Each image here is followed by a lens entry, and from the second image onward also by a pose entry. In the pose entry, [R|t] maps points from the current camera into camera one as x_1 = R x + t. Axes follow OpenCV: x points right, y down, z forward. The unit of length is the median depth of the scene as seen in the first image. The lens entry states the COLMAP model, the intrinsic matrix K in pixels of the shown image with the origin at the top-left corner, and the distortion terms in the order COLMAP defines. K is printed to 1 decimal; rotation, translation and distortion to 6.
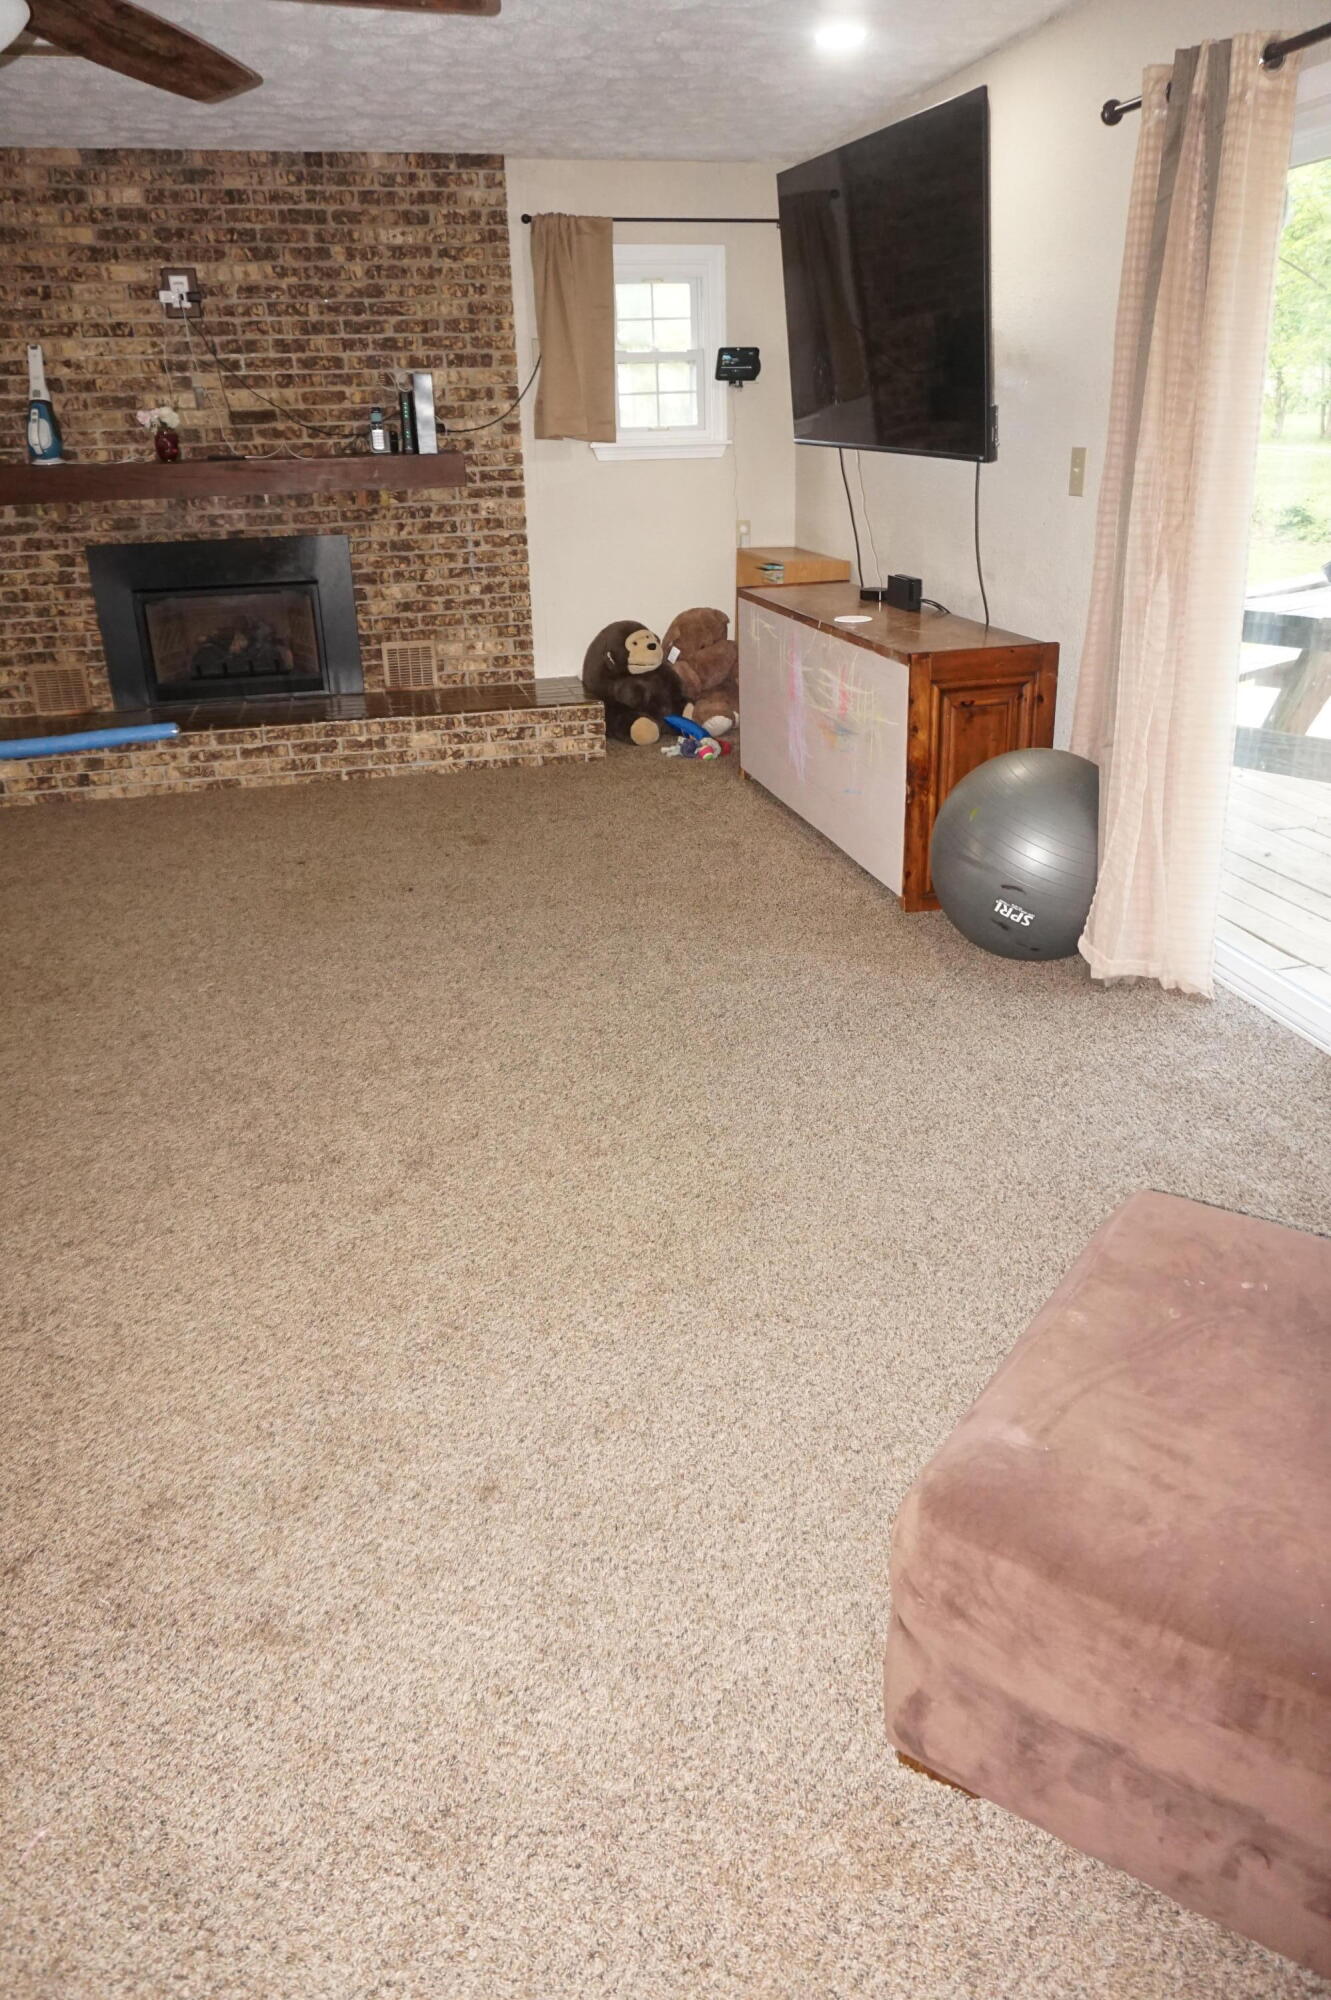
lens RADIAL K [[1334.3, 0, 667.4], [0, 1334.3, 993.4], [0, 0, 1]] dist [-0.047786, 0.046626]
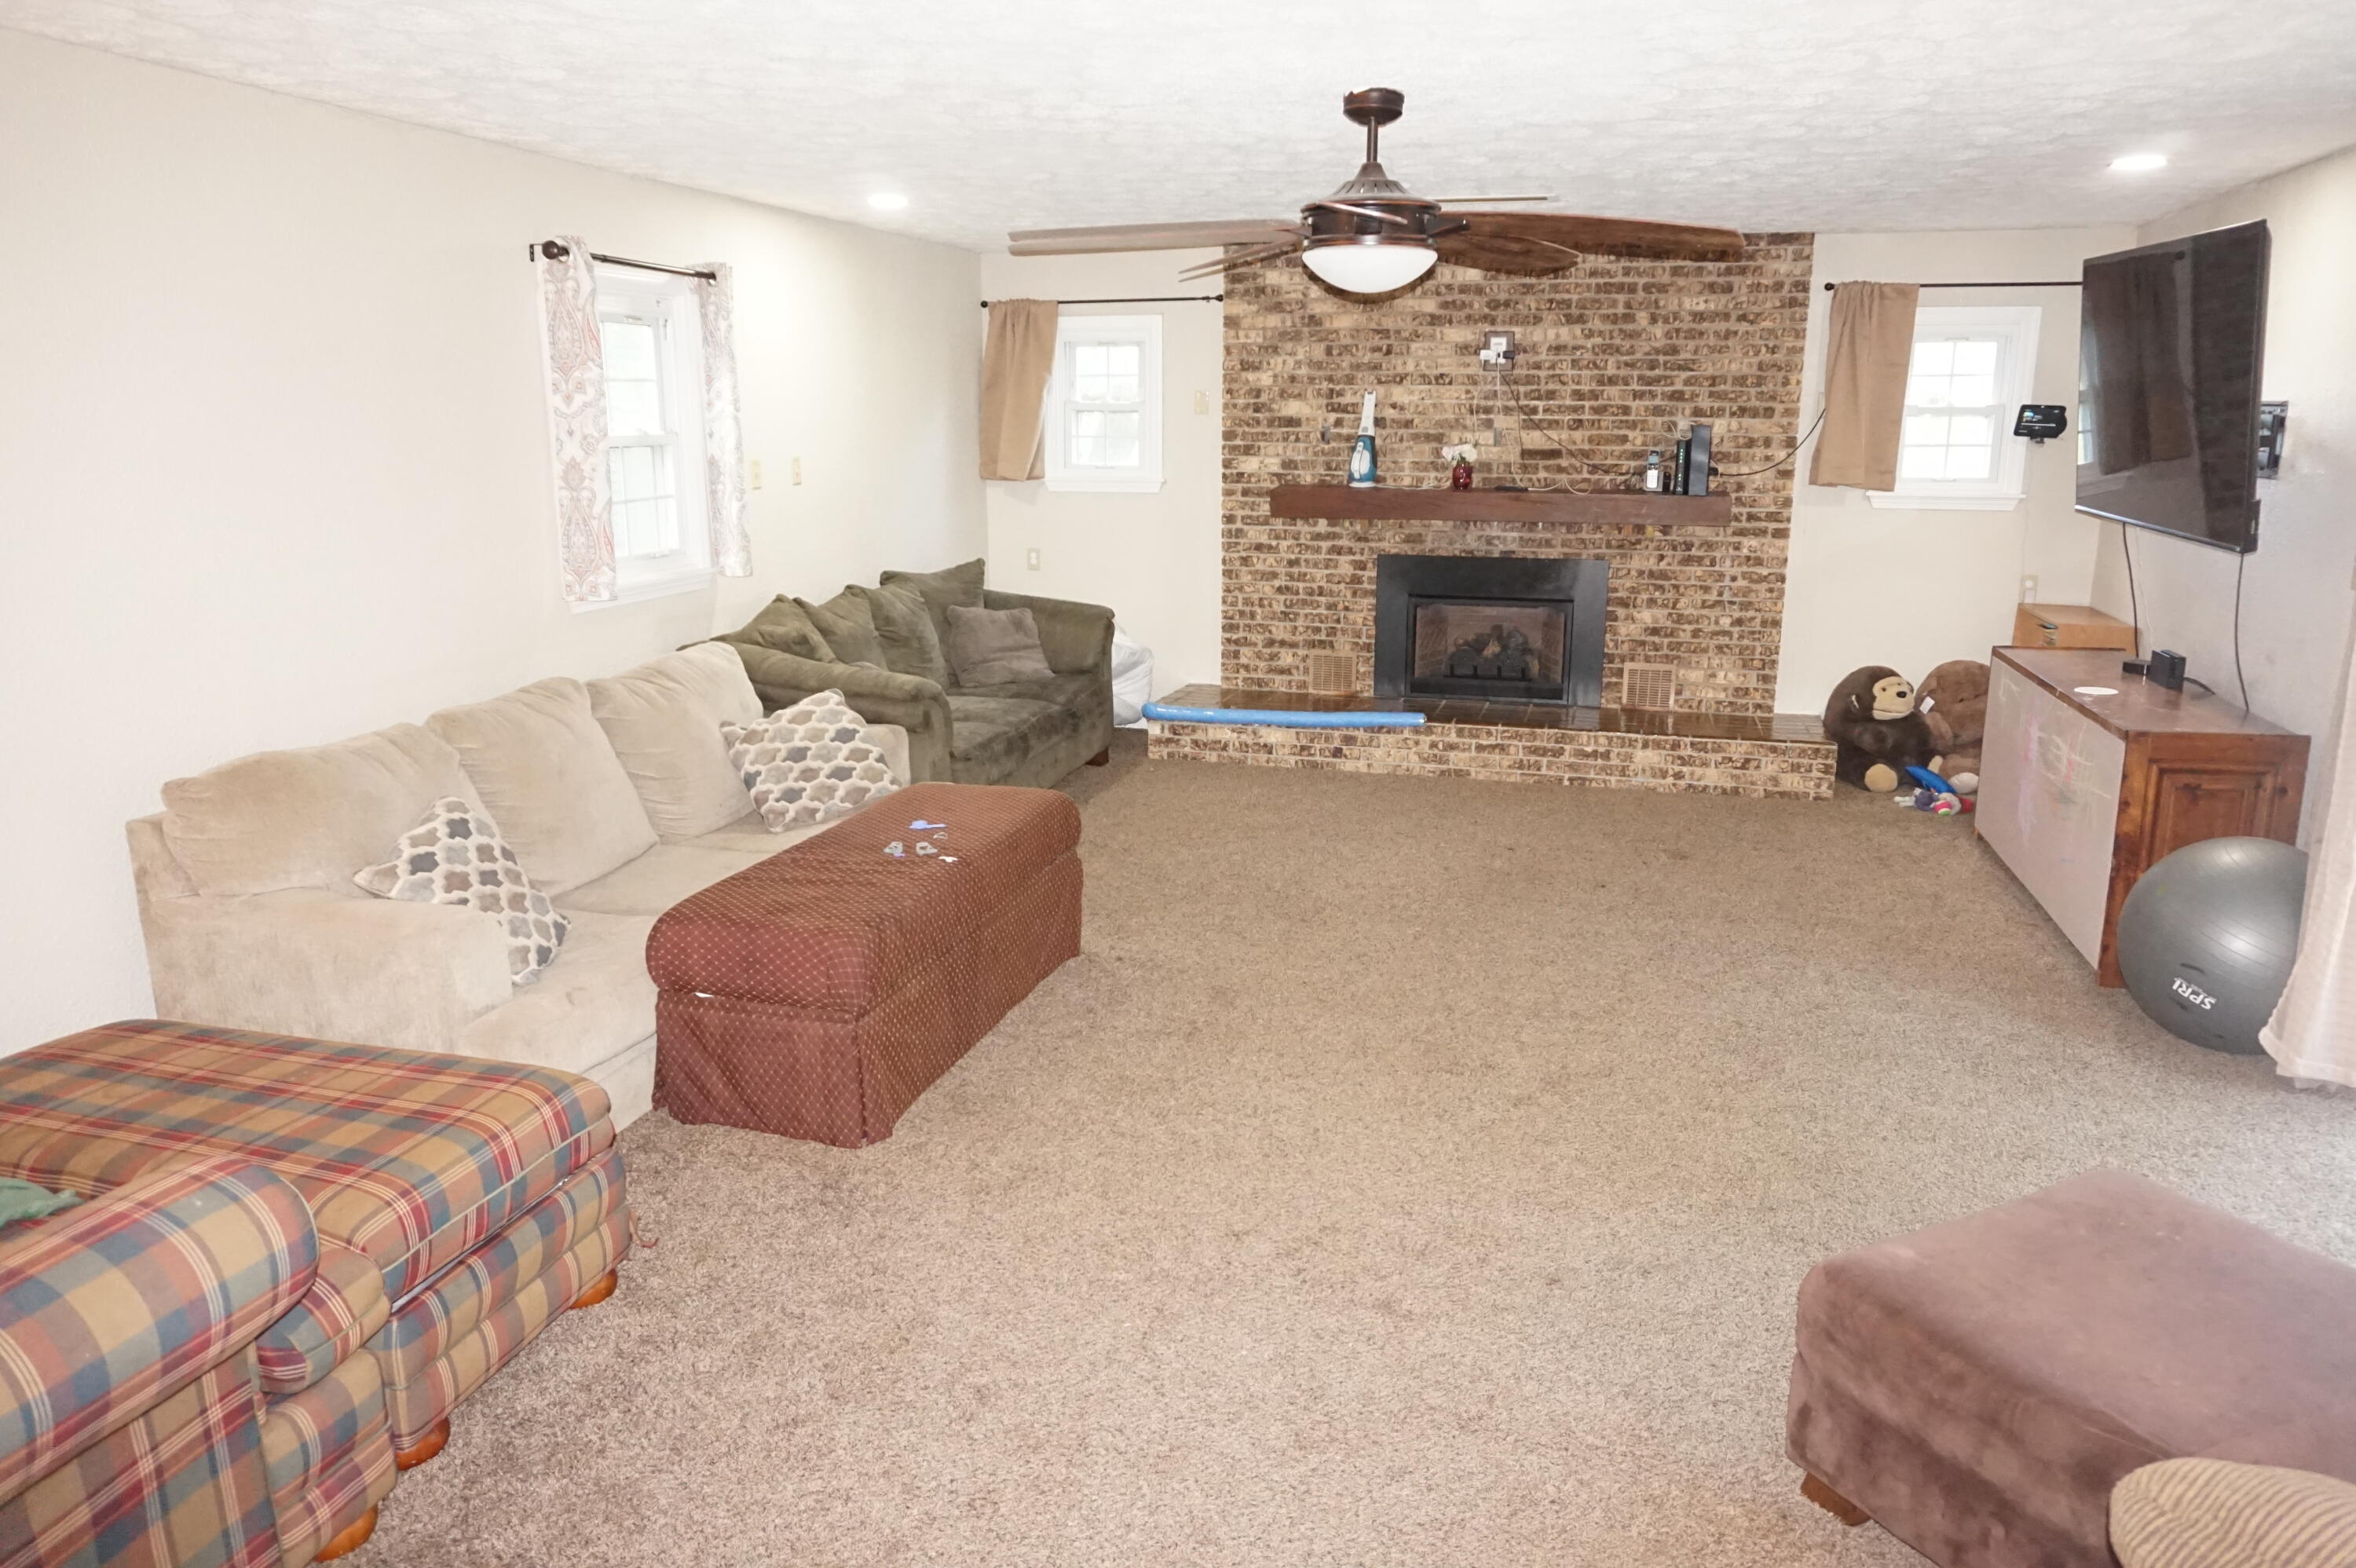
lens RADIAL K [[1793.8, 0, 1148.0], [0, 1793.8, 811.9], [0, 0, 1]] dist [-0.050384, 0.067919]
pose [[0.878175, 0.137155, -0.458255, 0.124908], [-0.208308, 0.972054, -0.108255, 0.086534], [0.430601, 0.190525, 0.882204, -0.408085]]
